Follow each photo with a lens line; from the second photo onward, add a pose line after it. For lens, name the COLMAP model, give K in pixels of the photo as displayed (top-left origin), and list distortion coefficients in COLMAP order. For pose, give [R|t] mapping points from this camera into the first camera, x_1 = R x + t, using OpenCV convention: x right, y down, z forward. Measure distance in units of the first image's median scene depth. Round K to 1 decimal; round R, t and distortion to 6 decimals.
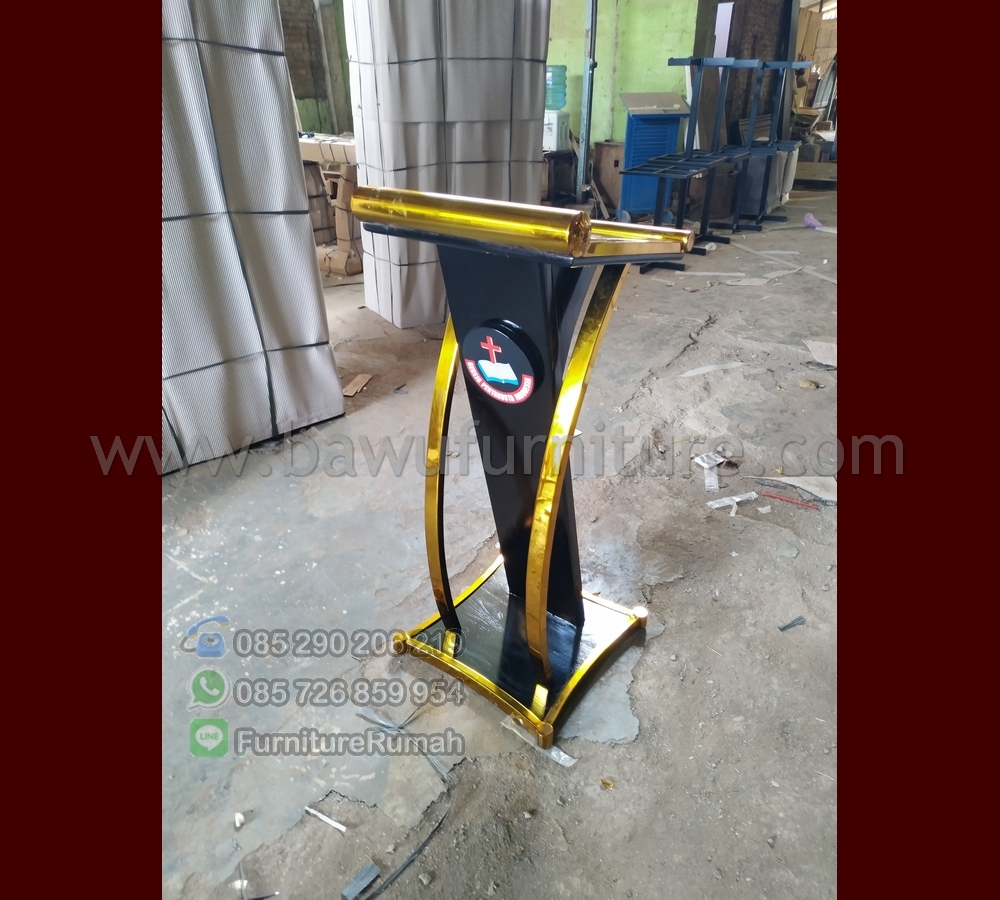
lens RADIAL K [[646.8, 0, 501.6], [0, 646.8, 451.2], [0, 0, 1]] dist [0.008621, -0.010891]
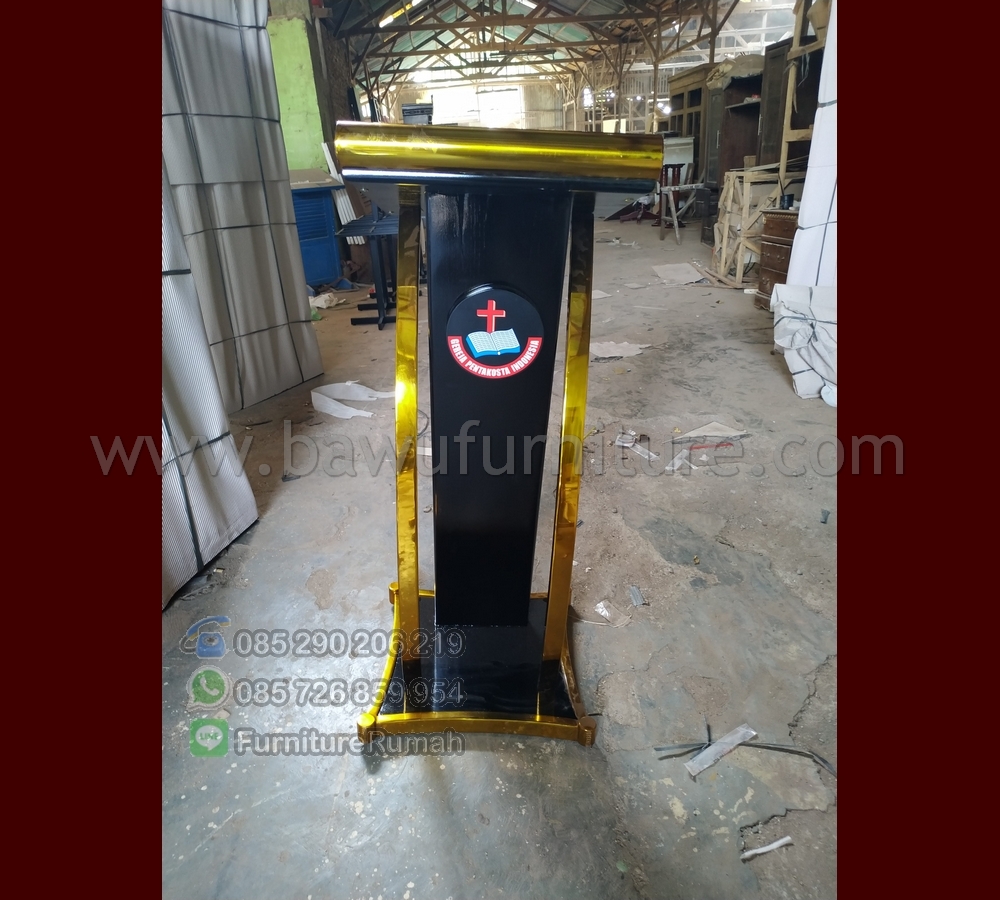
lens RADIAL K [[646.8, 0, 500.4], [0, 646.8, 450.8], [0, 0, 1]] dist [0.008621, -0.010891]
pose [[0.797575, -0.276303, 0.536219, -0.338953], [0.340773, 0.939875, -0.022569, -0.013358], [-0.497743, 0.200729, 0.843777, 0.136752]]
